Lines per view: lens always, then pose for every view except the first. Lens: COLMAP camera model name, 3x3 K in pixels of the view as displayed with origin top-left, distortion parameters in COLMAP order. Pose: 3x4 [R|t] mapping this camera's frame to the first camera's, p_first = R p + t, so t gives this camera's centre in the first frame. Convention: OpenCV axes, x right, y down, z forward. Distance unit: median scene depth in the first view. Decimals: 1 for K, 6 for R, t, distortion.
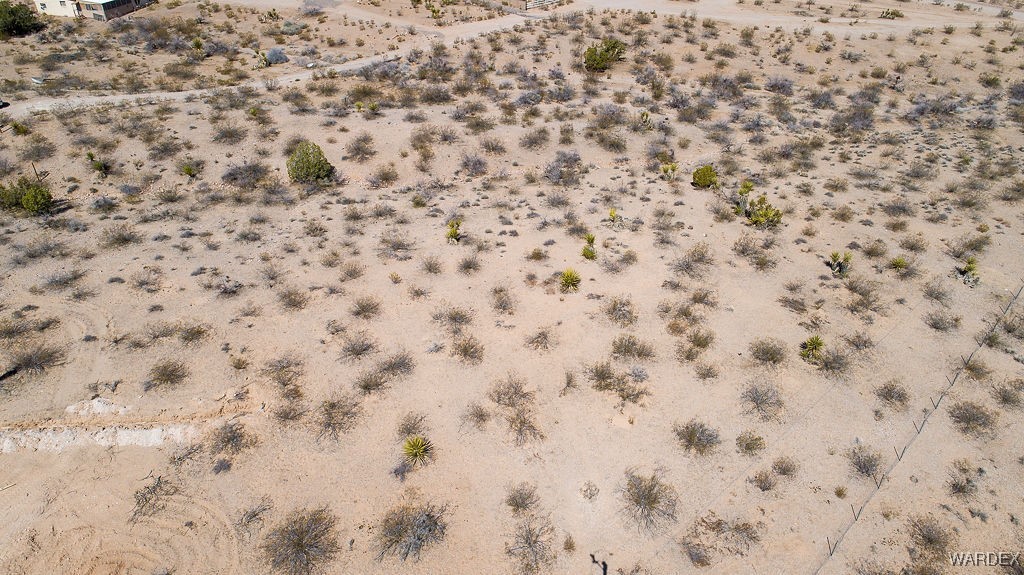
lens RADIAL K [[701.7, 0, 512.0], [0, 701.7, 287.5], [0, 0, 1]] dist [-0.006812, 0.000180]
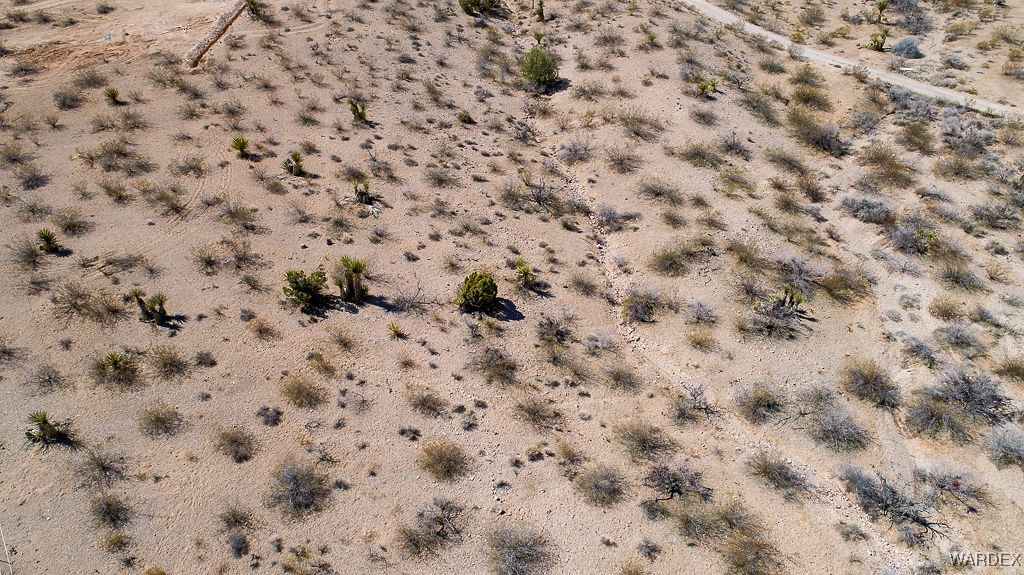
lens RADIAL K [[701.7, 0, 512.0], [0, 701.7, 287.5], [0, 0, 1]] dist [-0.006812, 0.000180]
pose [[-0.097948, 0.593936, -0.798527, 0.816319], [-0.547300, 0.638006, 0.541675, -0.544492], [0.831185, 0.490090, 0.262570, 0.870449]]
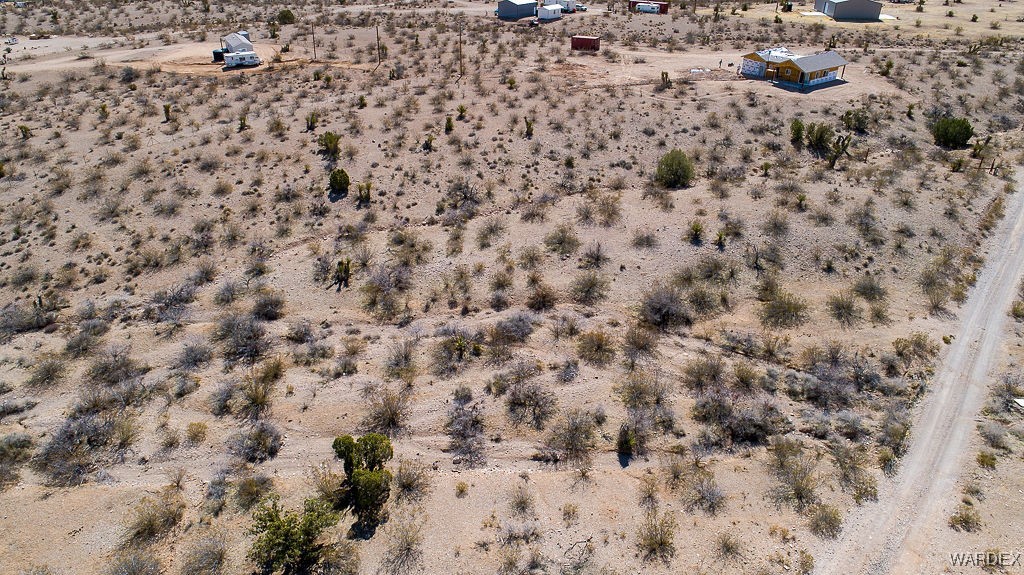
lens RADIAL K [[701.7, 0, 512.0], [0, 701.7, 287.5], [0, 0, 1]] dist [-0.006812, 0.000180]
pose [[-0.993704, 0.030080, -0.107928, 0.124991], [-0.080676, 0.476344, 0.875550, -1.132048], [0.077748, 0.878745, -0.470918, 1.764729]]
